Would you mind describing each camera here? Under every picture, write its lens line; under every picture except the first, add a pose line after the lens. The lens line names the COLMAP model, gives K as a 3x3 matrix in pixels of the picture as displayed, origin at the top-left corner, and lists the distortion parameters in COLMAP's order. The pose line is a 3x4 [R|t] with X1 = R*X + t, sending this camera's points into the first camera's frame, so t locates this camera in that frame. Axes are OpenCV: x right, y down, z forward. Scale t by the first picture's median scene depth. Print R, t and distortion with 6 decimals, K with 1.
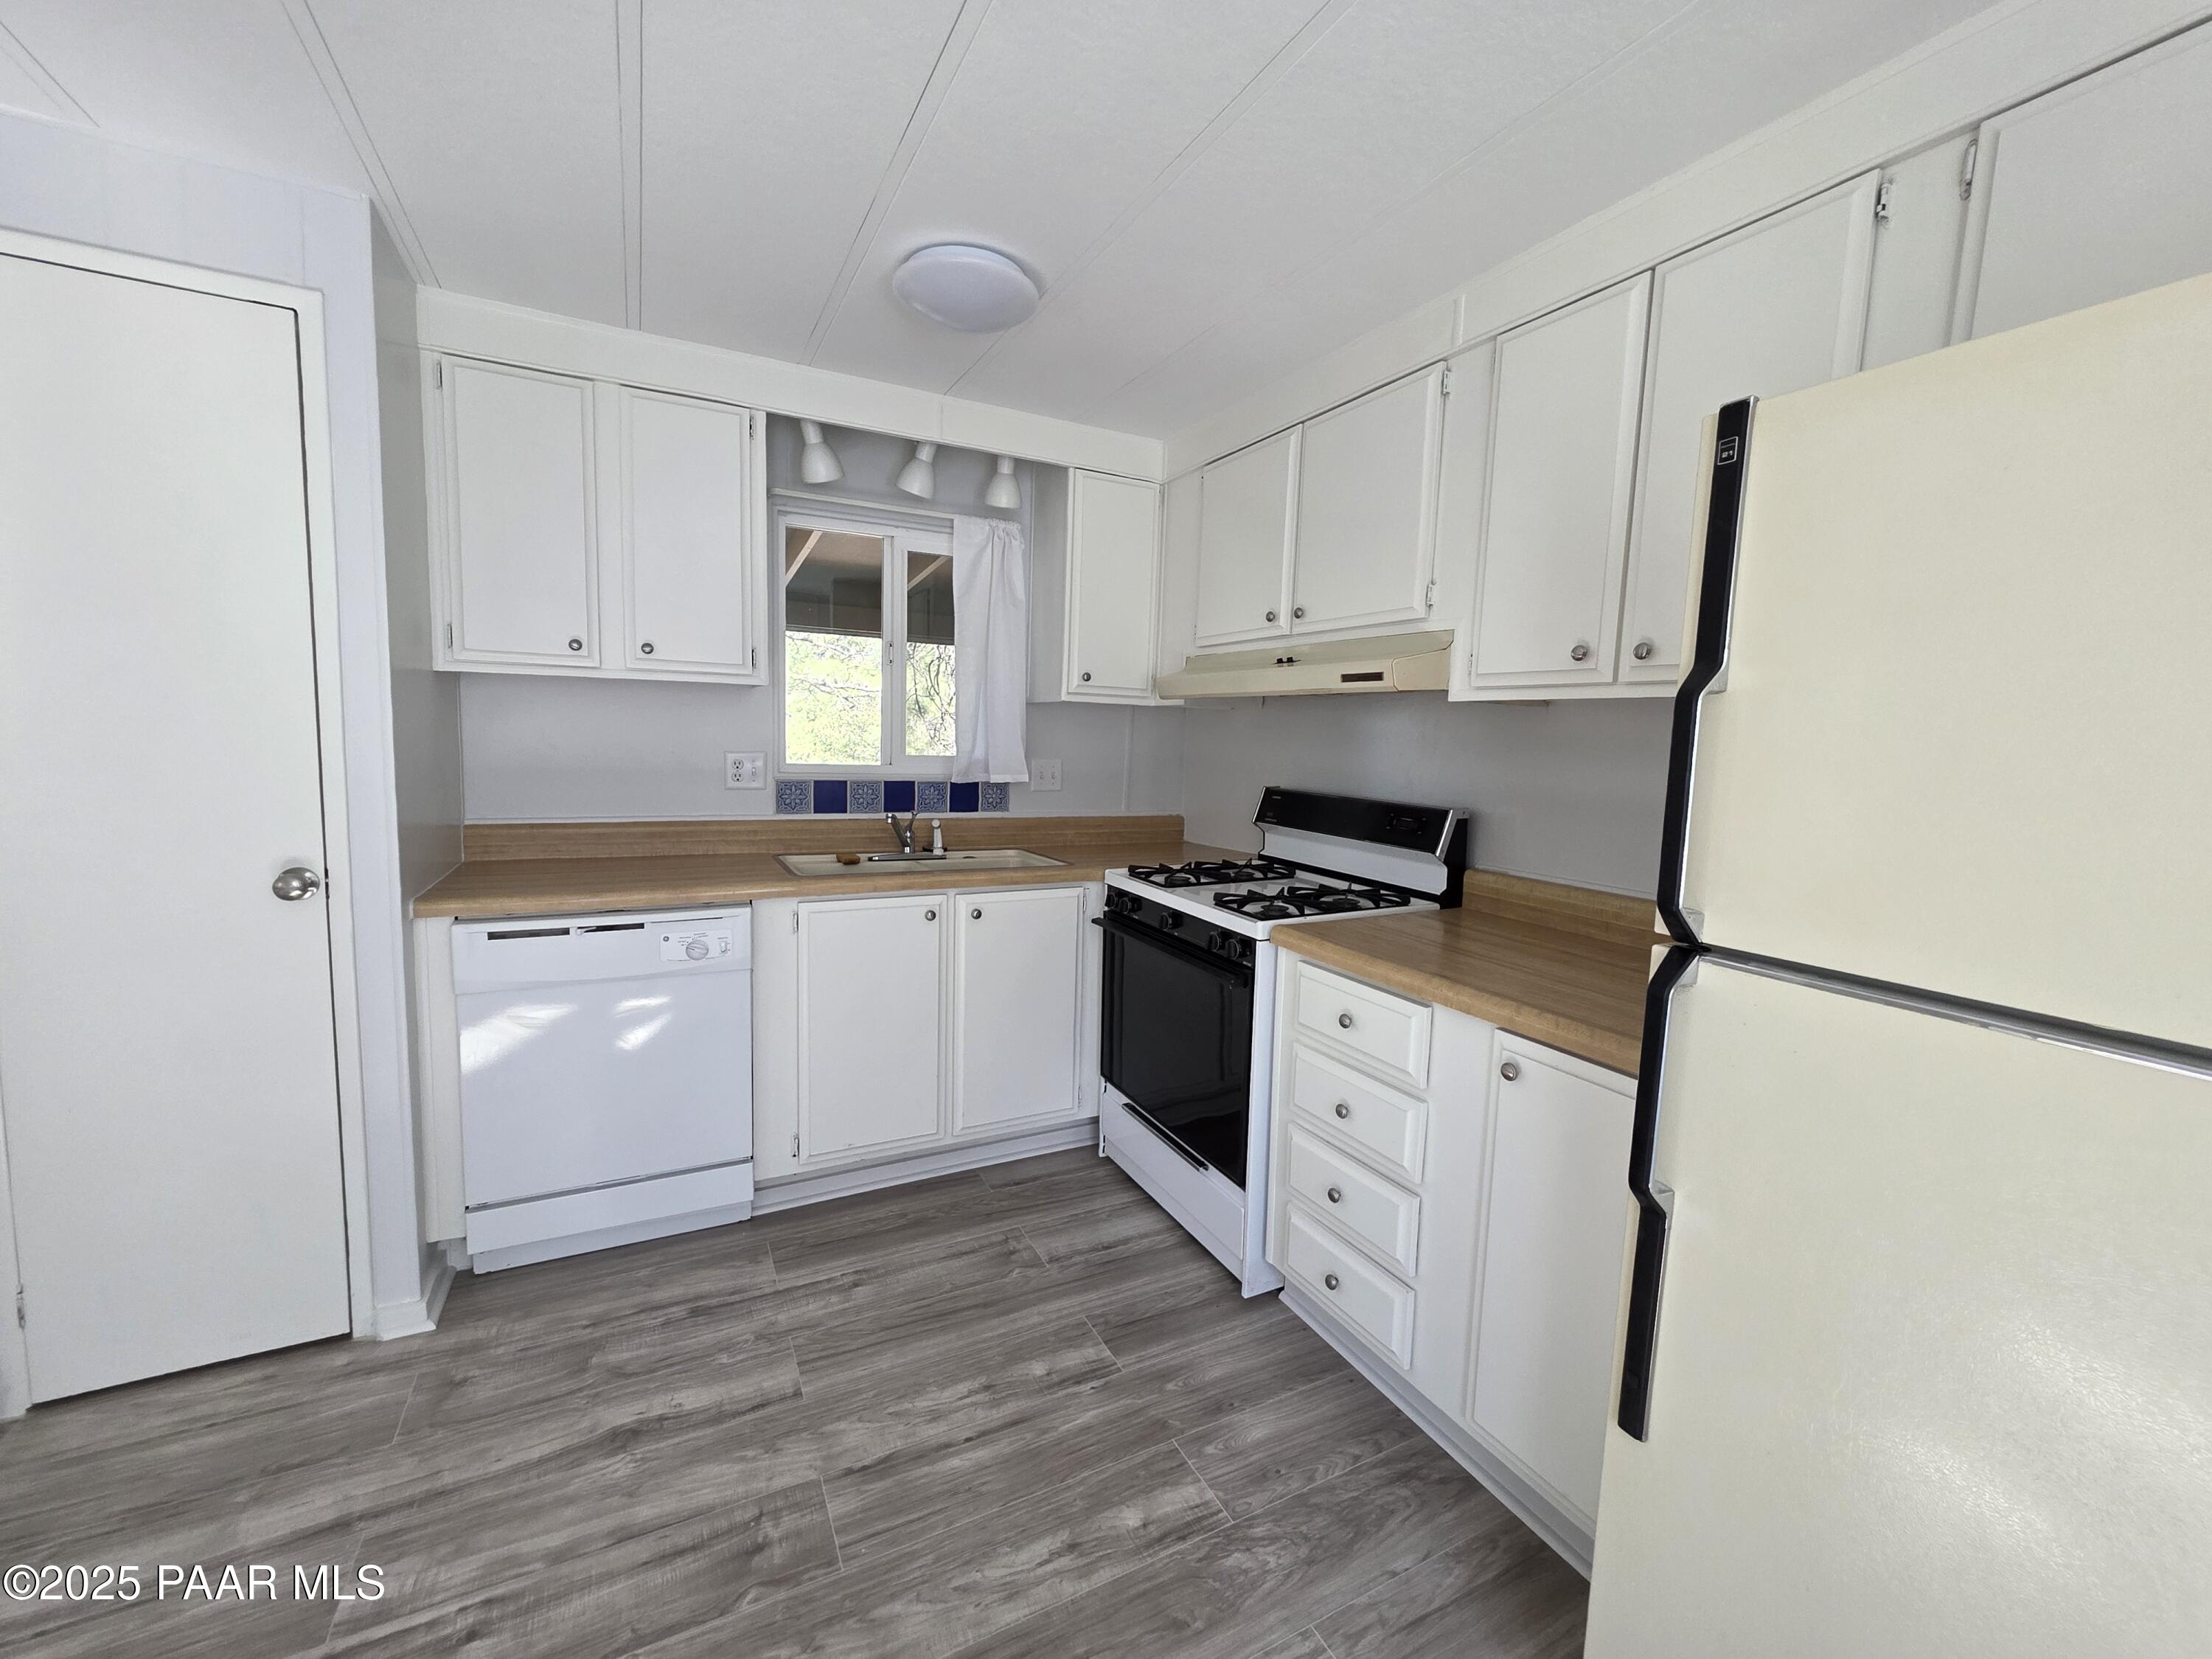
lens RADIAL K [[887.0, 0, 1106.1], [0, 887.0, 823.6], [0, 0, 1]] dist [0.002538, 0.000125]
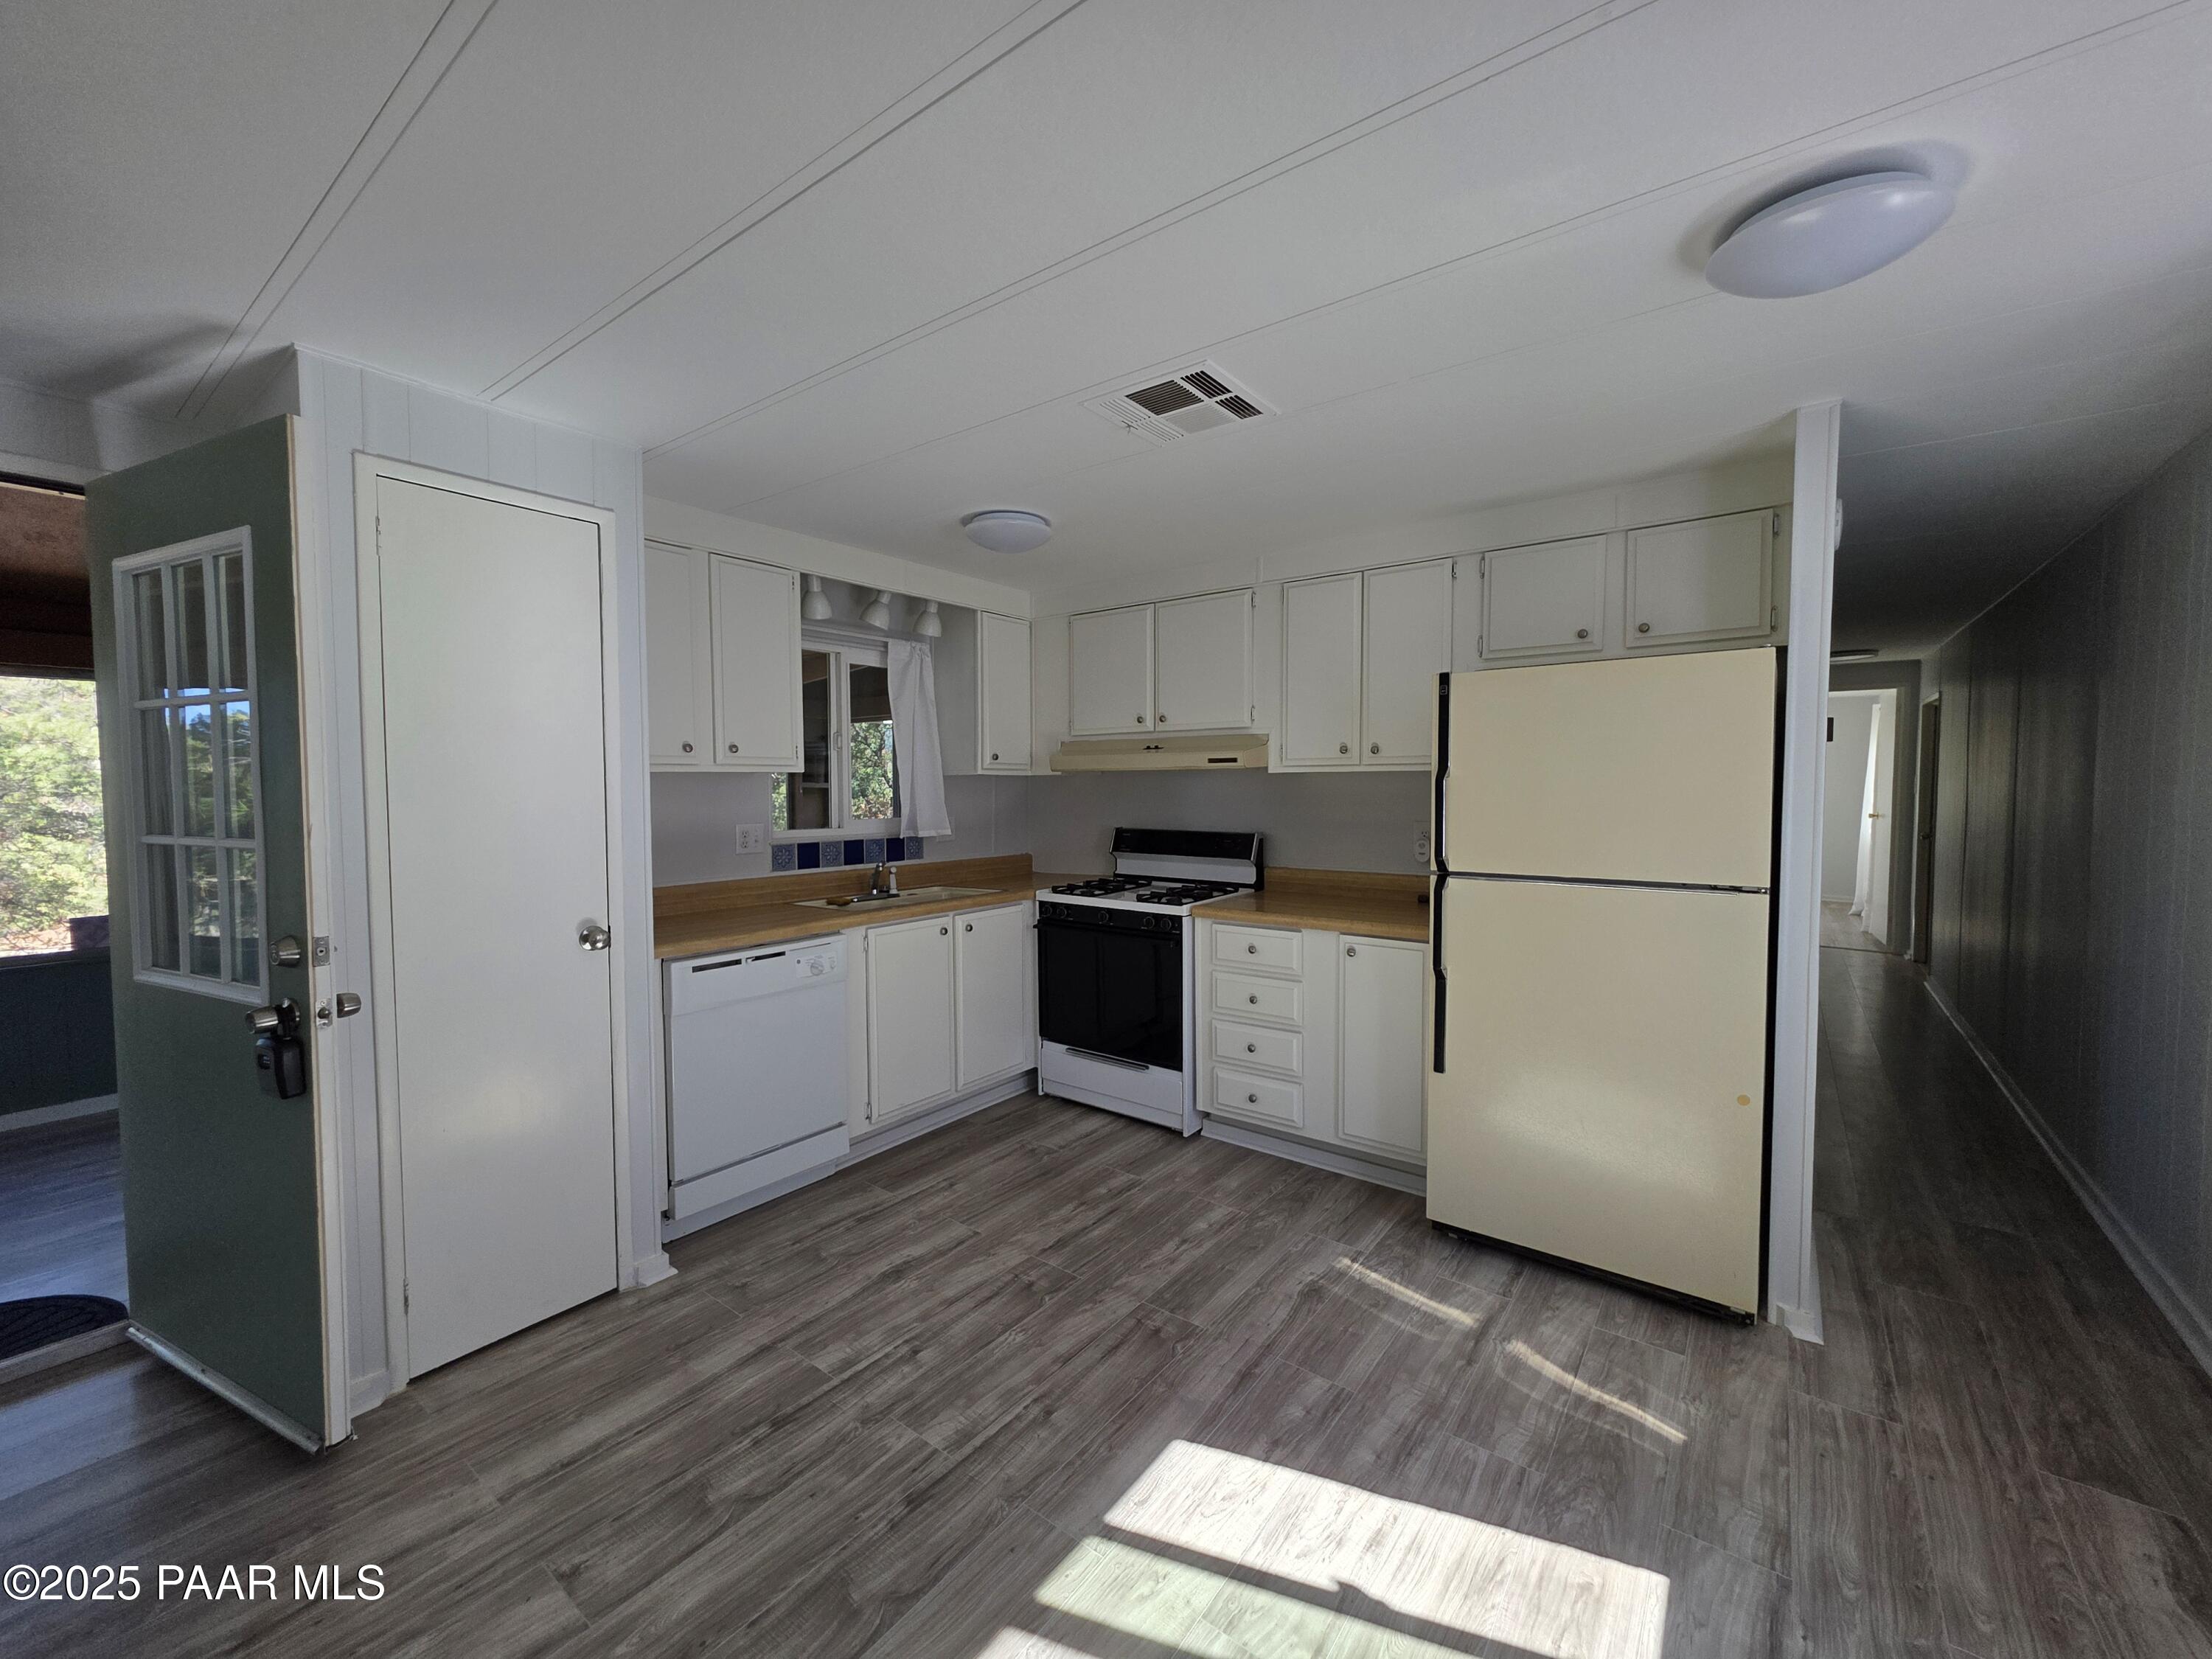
lens RADIAL K [[887.0, 0, 1095.5], [0, 887.0, 825.8], [0, 0, 1]] dist [0.002538, 0.000125]
pose [[0.903252, -0.057179, 0.425284, -0.690613], [0.078764, 0.996336, -0.033328, 0.002553], [-0.421820, 0.063601, 0.904446, -0.471550]]
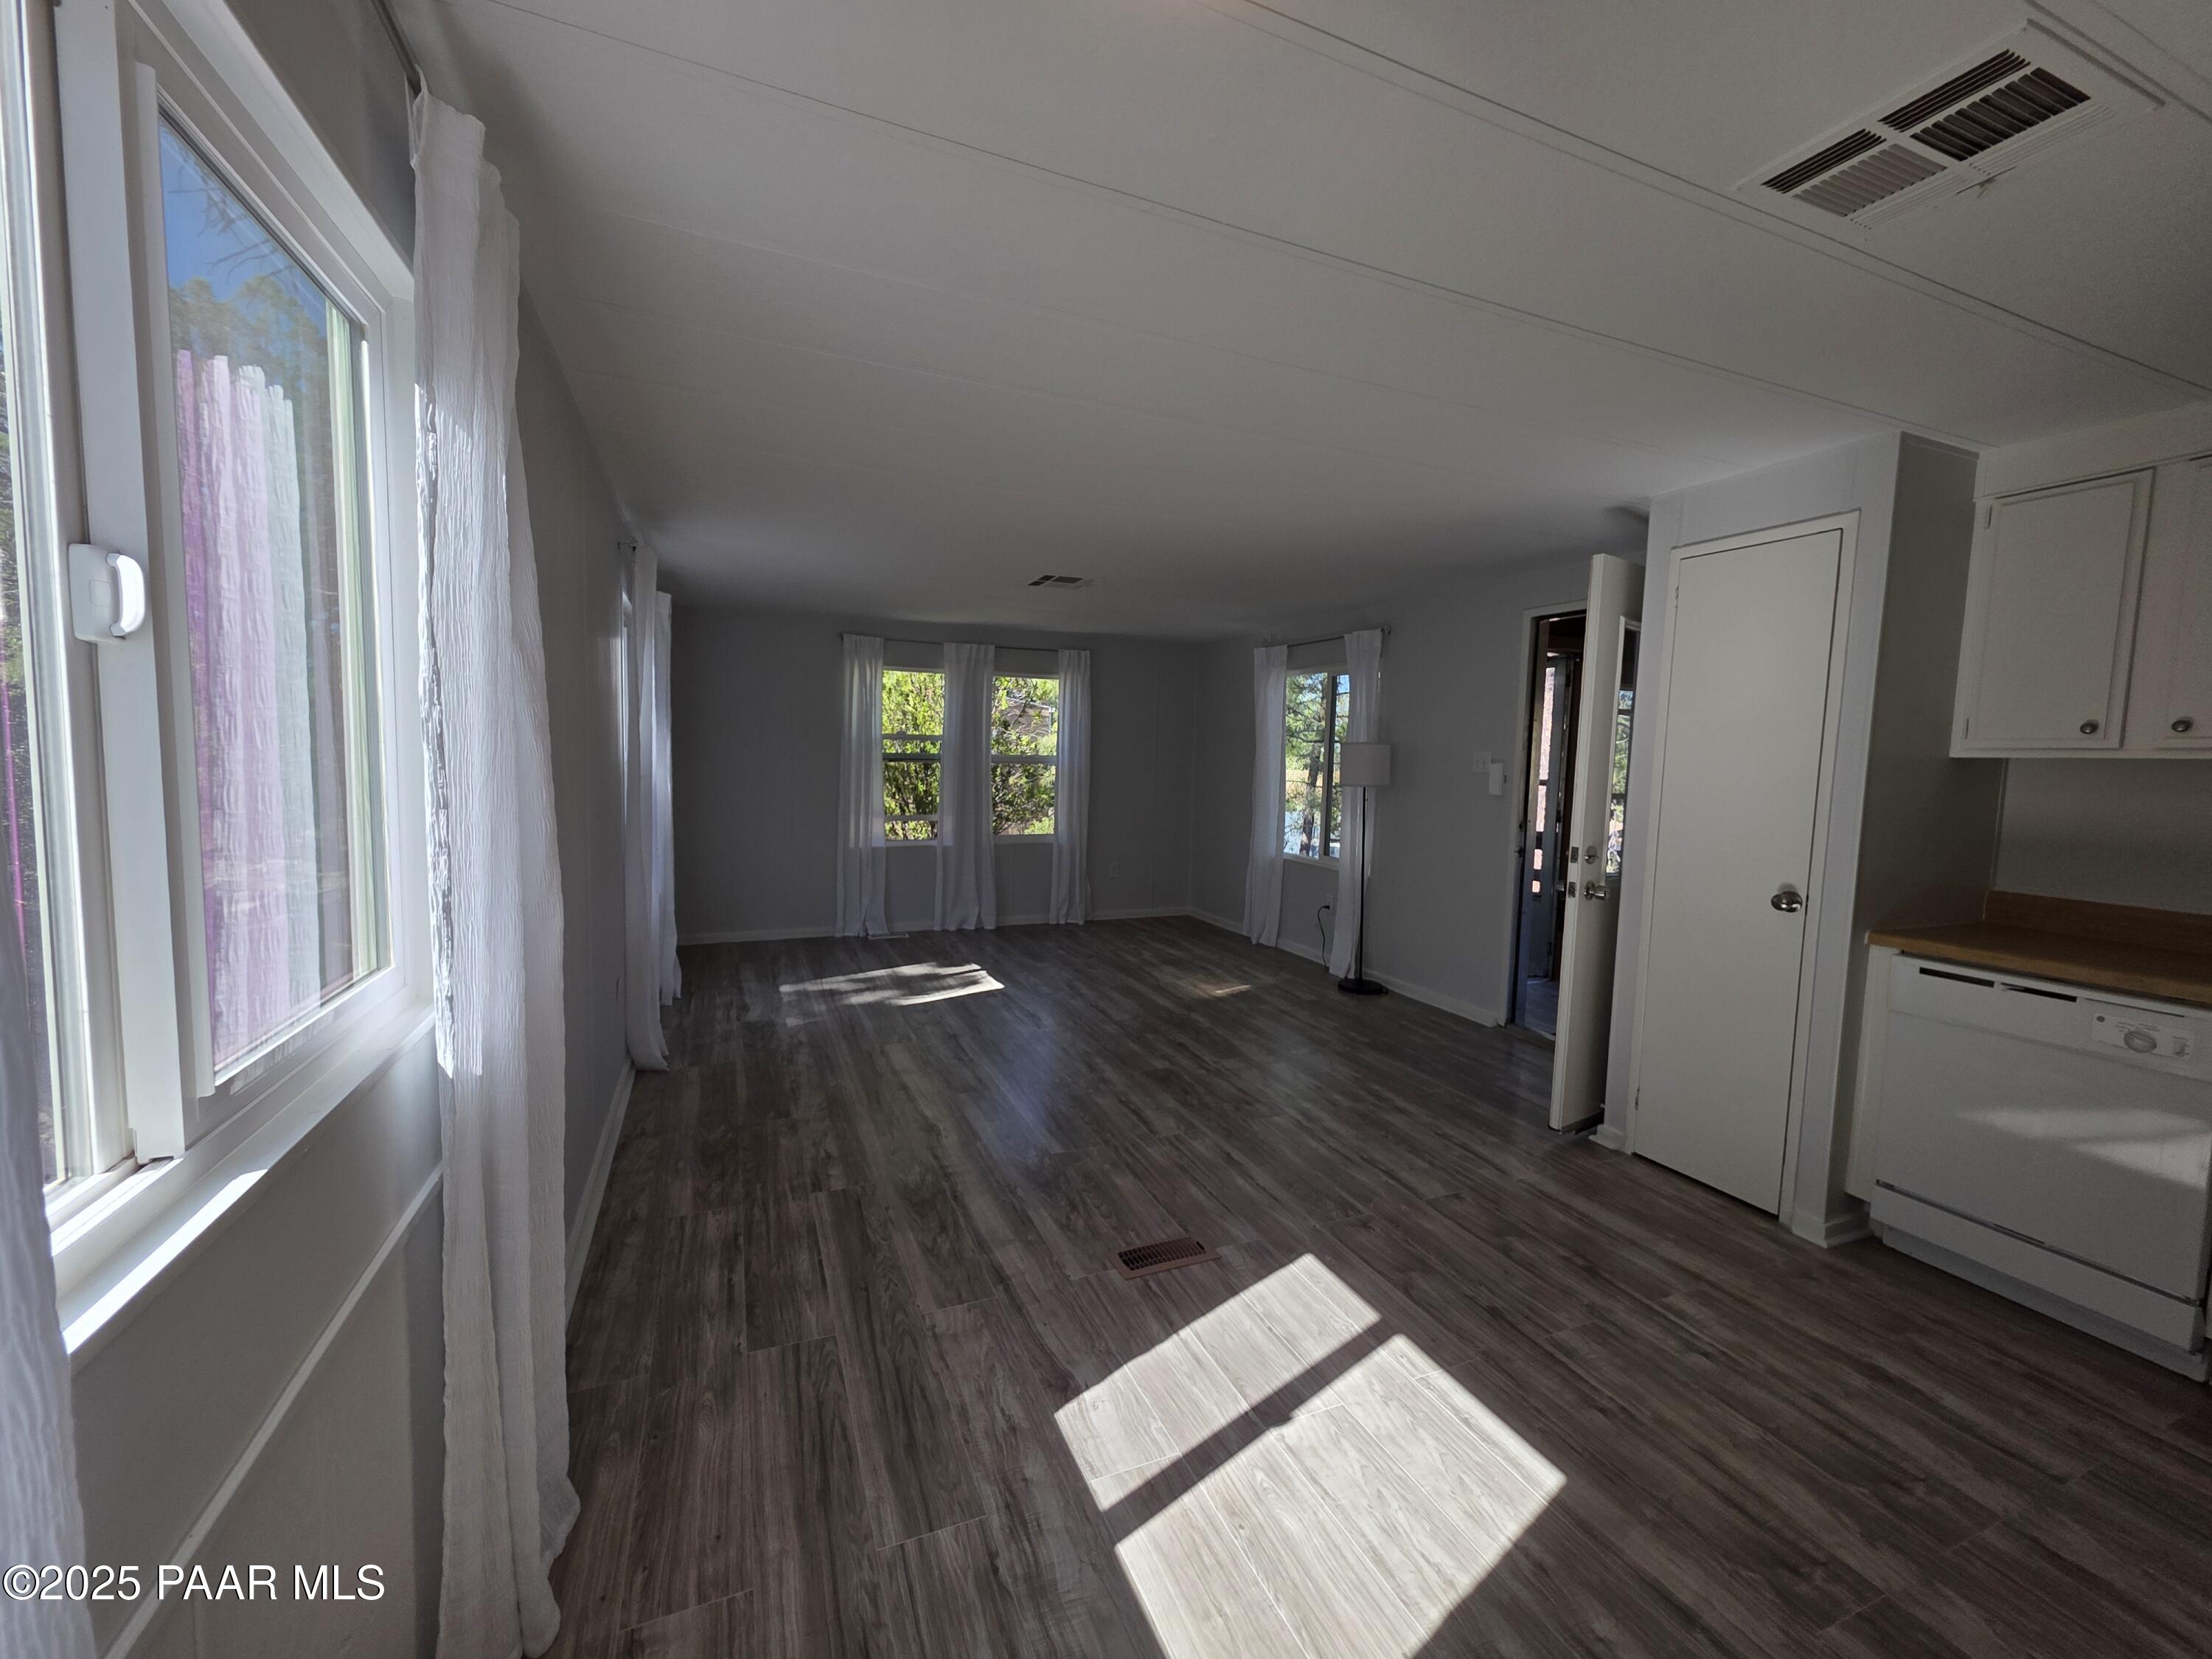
lens RADIAL K [[887.0, 0, 1091.9], [0, 887.0, 825.0], [0, 0, 1]] dist [0.002538, 0.000125]
pose [[-0.085692, 0.044932, -0.995308, 0.617535], [-0.133277, 0.989487, 0.056144, 0.010216], [0.987367, 0.137463, -0.078803, -0.070129]]
